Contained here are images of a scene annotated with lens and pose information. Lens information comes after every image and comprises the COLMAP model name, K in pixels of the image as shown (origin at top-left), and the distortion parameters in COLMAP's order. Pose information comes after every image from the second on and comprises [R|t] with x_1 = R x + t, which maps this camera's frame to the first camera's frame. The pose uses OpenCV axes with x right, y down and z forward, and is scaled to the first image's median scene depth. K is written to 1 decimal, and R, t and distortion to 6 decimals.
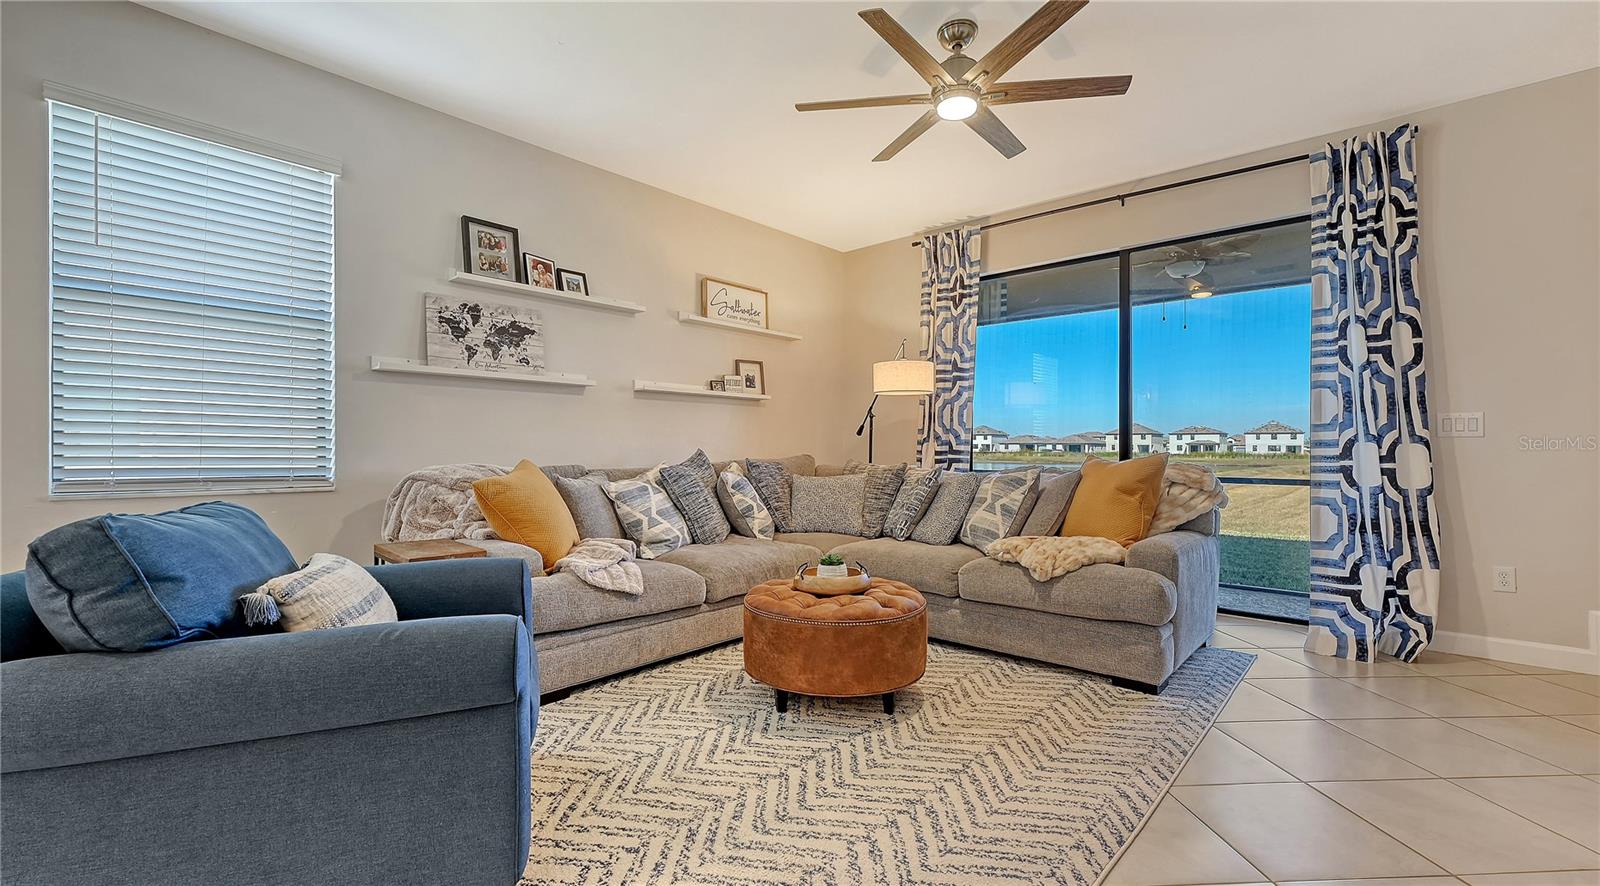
lens RADIAL K [[679.1, 0, 819.8], [0, 679.1, 445.9], [0, 0, 1]] dist [0.008025, -0.000775]
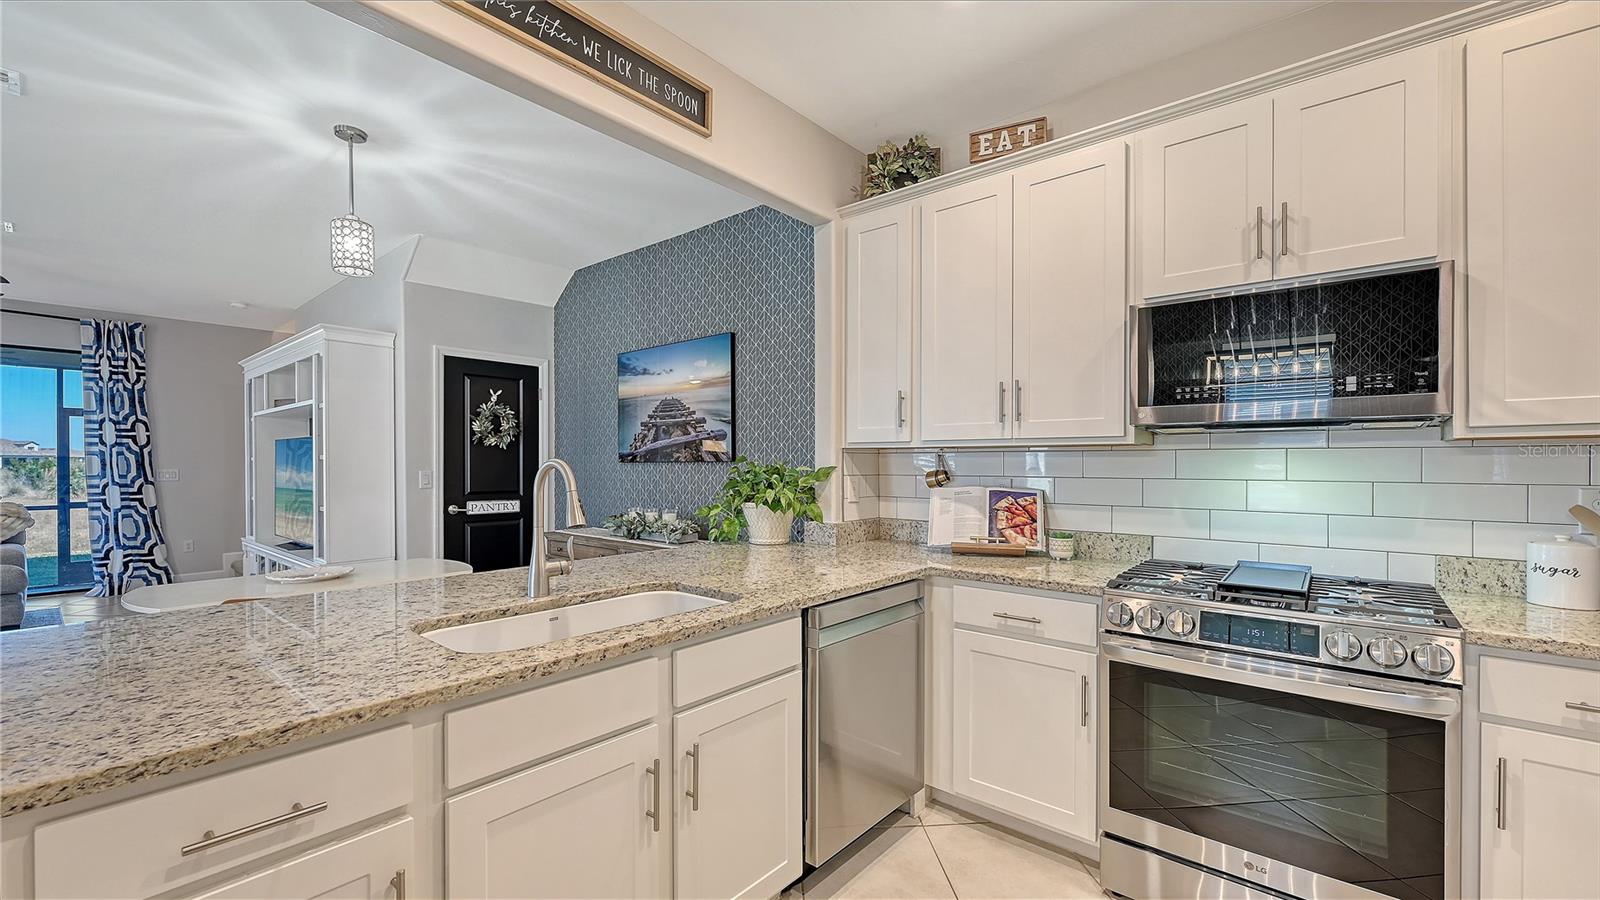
lens RADIAL K [[641.5, 0, 790.0], [0, 641.5, 470.0], [0, 0, 1]] dist [0.000067, 0.000549]
pose [[-0.002078, -0.014274, 0.999896, -0.881846], [-0.005212, 0.999885, 0.014263, -0.073539], [-0.999984, -0.005182, -0.002152, -0.766651]]
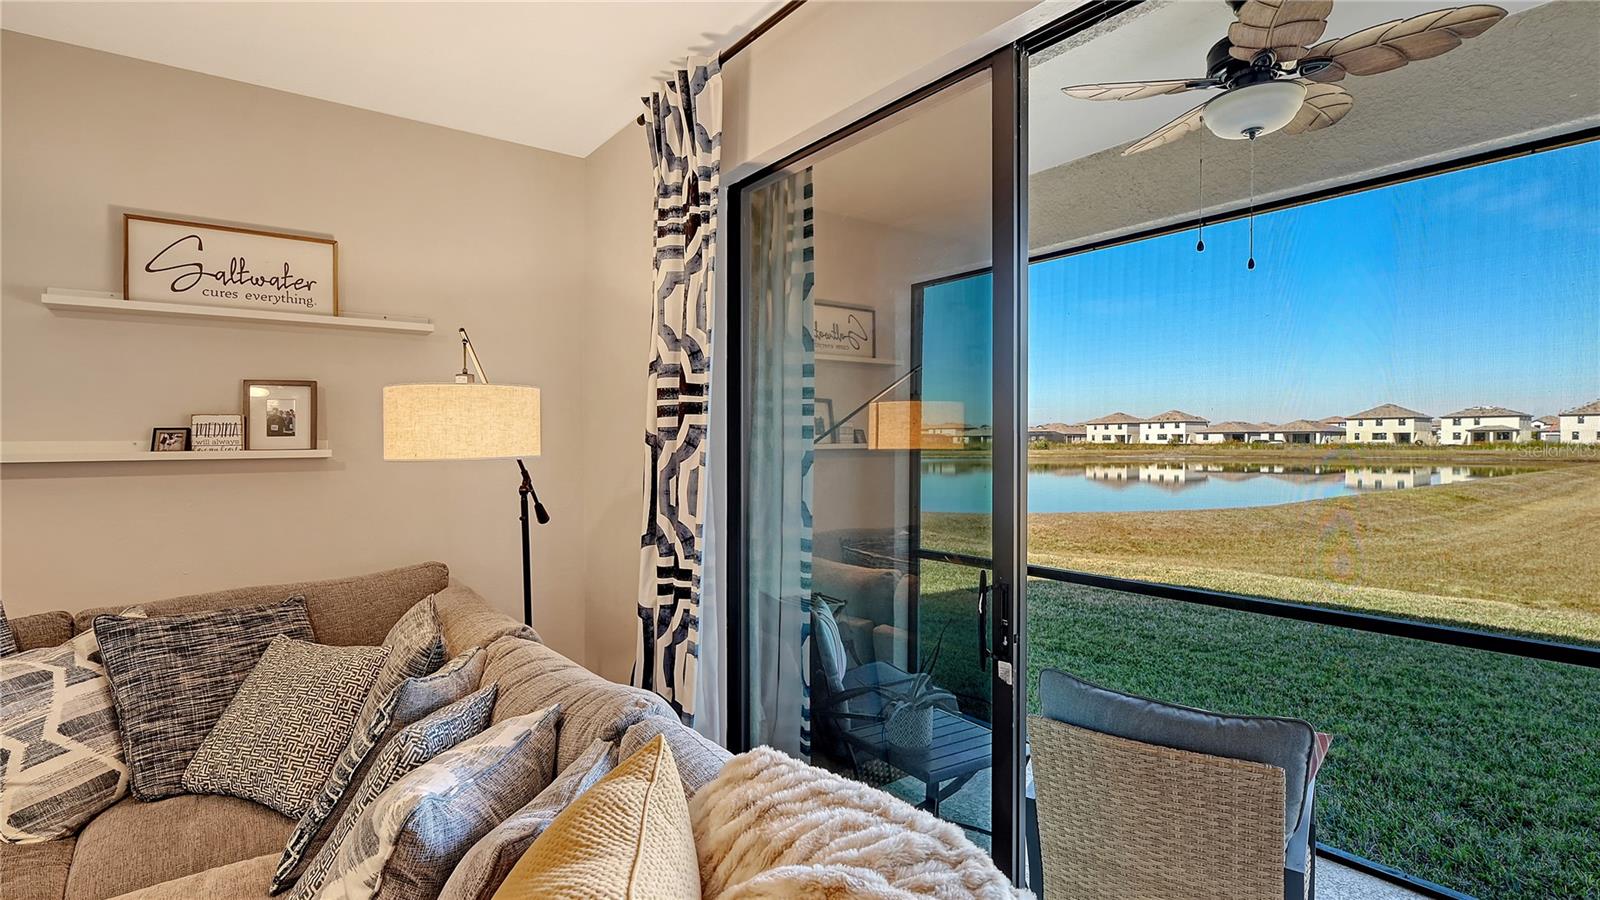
lens RADIAL K [[790.4, 0, 808.8], [0, 790.4, 454.7], [0, 0, 1]] dist [-0.003964, 0.003509]
pose [[0.979504, -0.003638, -0.201393, 0.499315], [0.008240, 0.999724, 0.022017, -0.105943], [0.201257, -0.023225, 0.979263, 0.671055]]
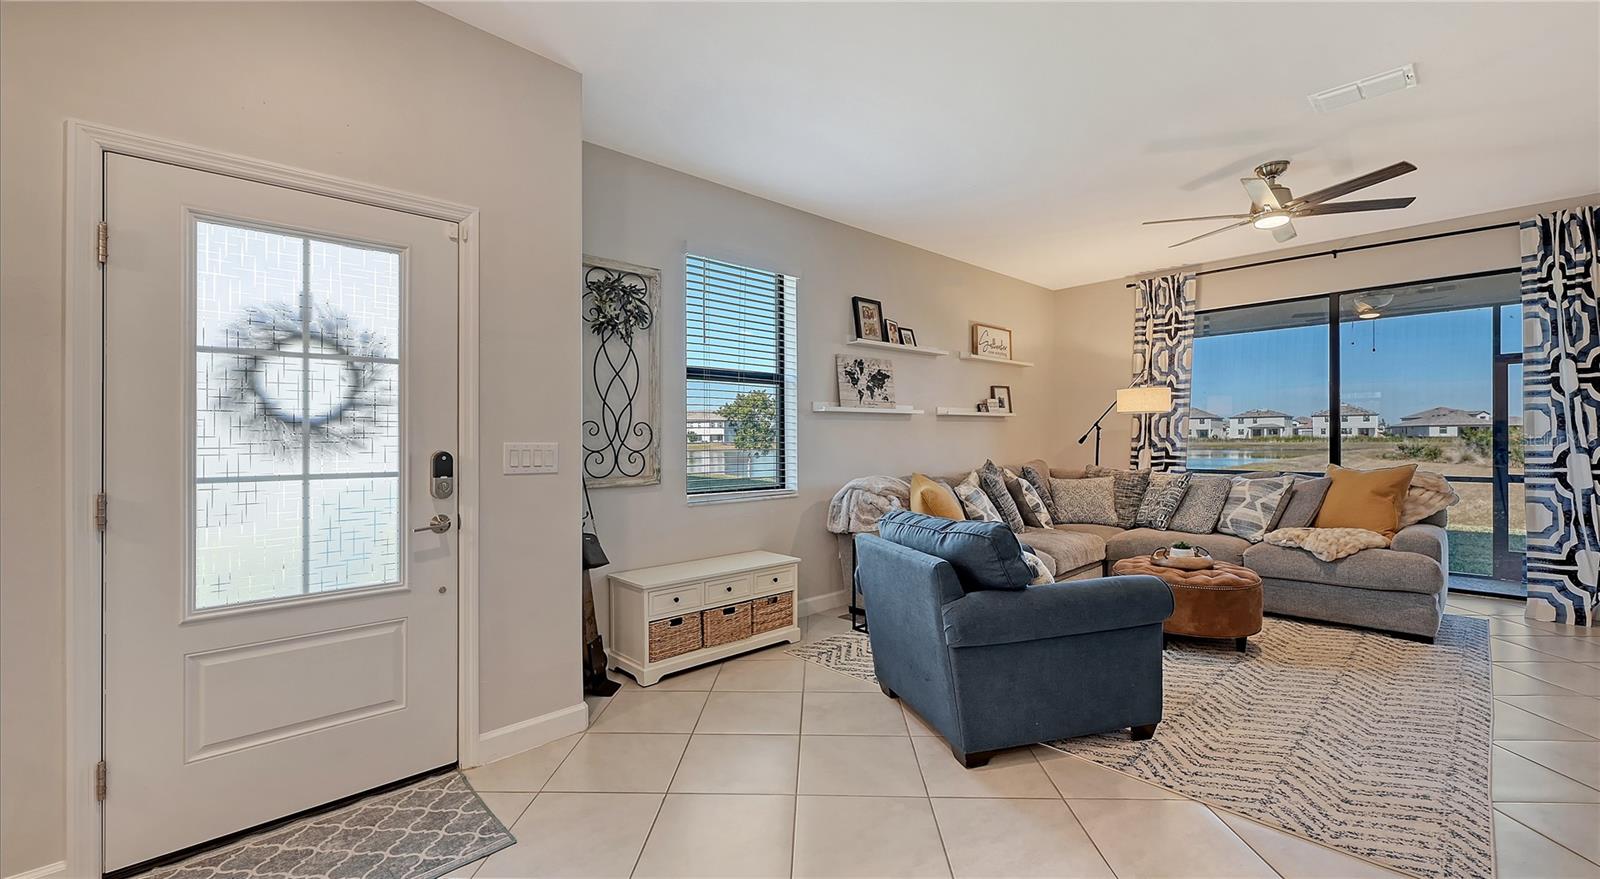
lens RADIAL K [[653.9, 0, 807.8], [0, 653.9, 440.5], [0, 0, 1]] dist [0.005410, -0.000470]
pose [[0.995443, -0.011640, -0.094646, -0.448268], [0.012522, 0.999883, 0.008732, -0.051897], [0.094533, -0.009877, 0.995473, -0.310096]]
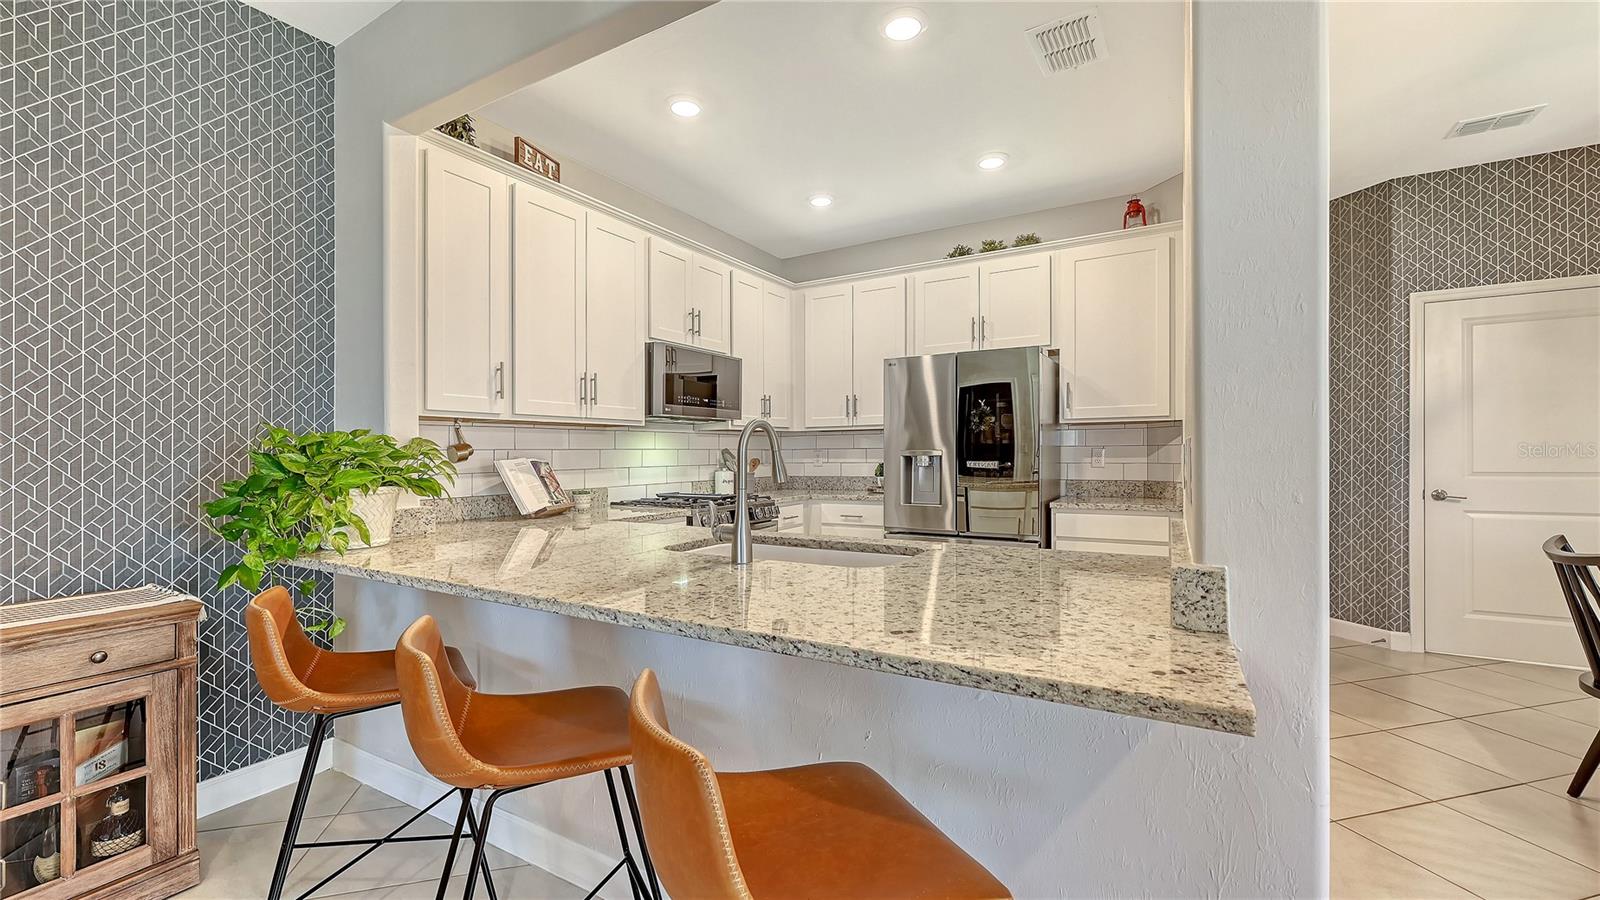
lens RADIAL K [[641.5, 0, 817.9], [0, 641.5, 458.4], [0, 0, 1]] dist [0.000067, 0.000549]
pose [[-0.979833, 0.008452, -0.199641, -0.380945], [0.007559, 0.999958, 0.005234, -0.047358], [0.199676, 0.003619, -0.979855, -0.147150]]
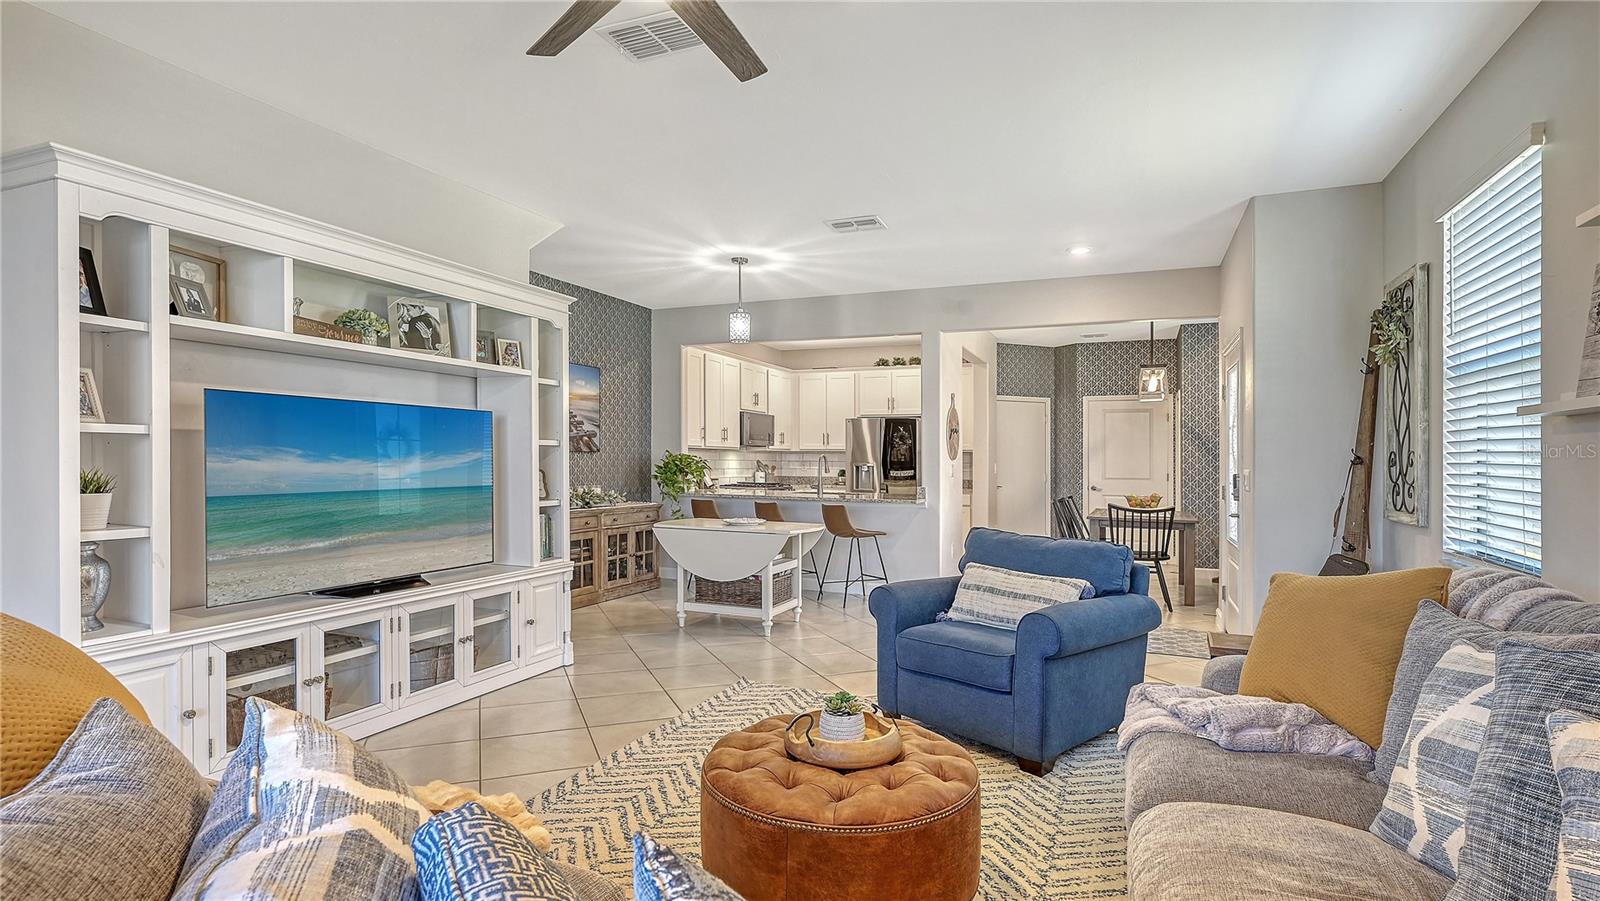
lens RADIAL K [[790.4, 0, 802.0], [0, 790.4, 463.4], [0, 0, 1]] dist [-0.003964, 0.003509]
pose [[-0.952170, -0.011243, -0.305363, 0.212040], [-0.011470, 0.999934, -0.001052, -0.048268], [0.305355, 0.002501, -0.952235, 1.232084]]
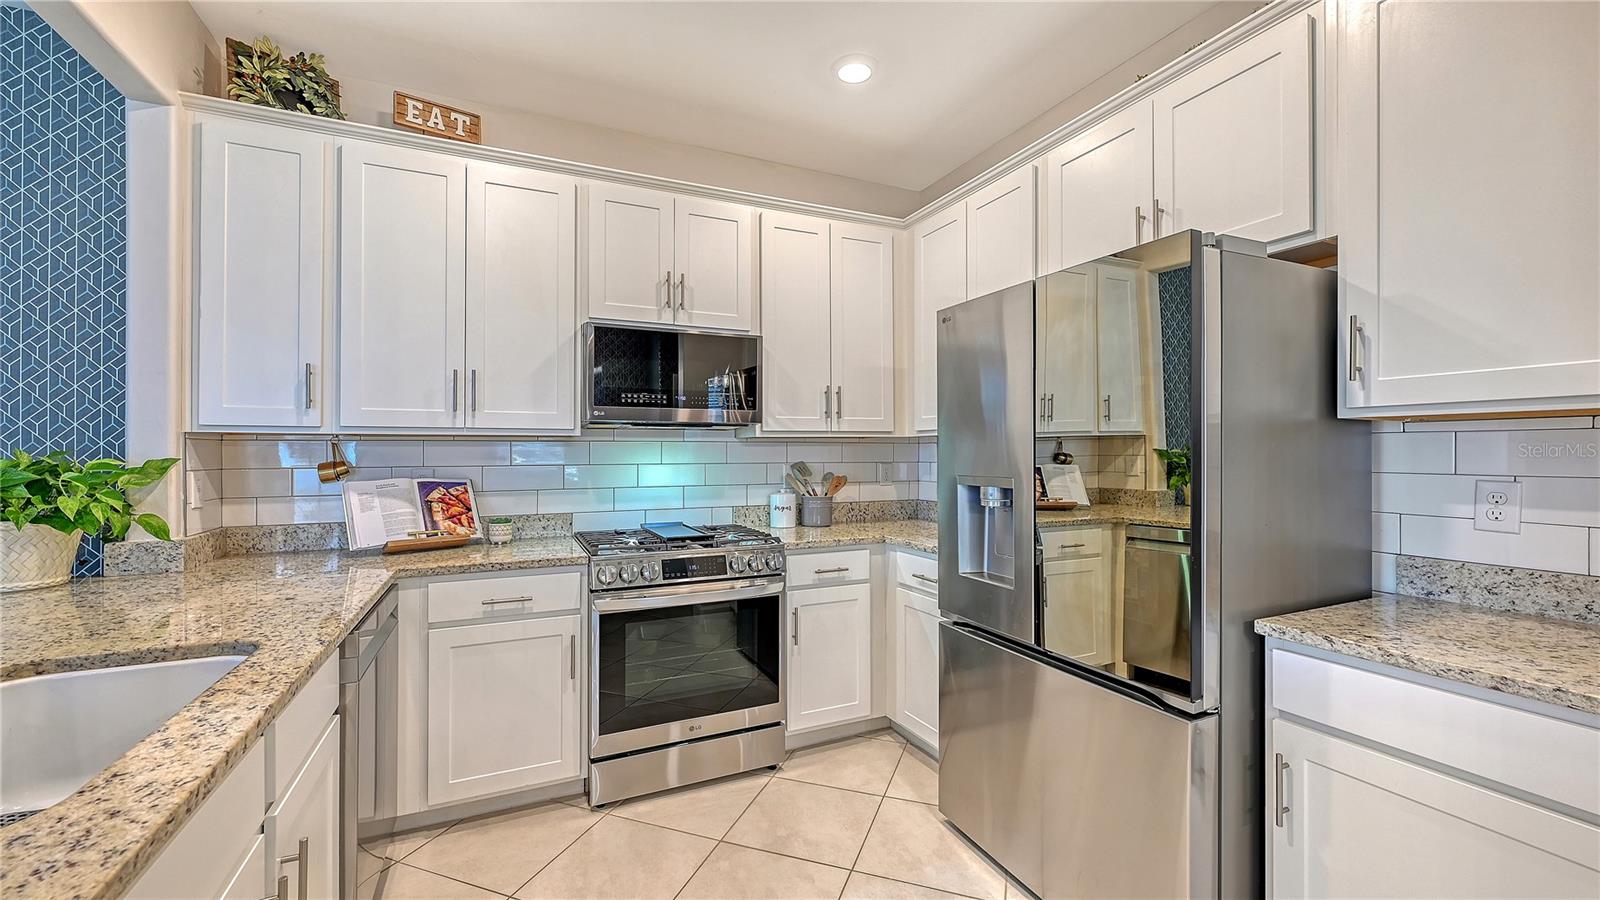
lens RADIAL K [[641.5, 0, 810.6], [0, 641.5, 455.5], [0, 0, 1]] dist [0.000067, 0.000549]
pose [[-0.914189, -0.002987, 0.405278, -0.815054], [-0.001966, 0.999994, 0.002937, -0.071992], [-0.405284, 0.001888, -0.914189, -0.550515]]
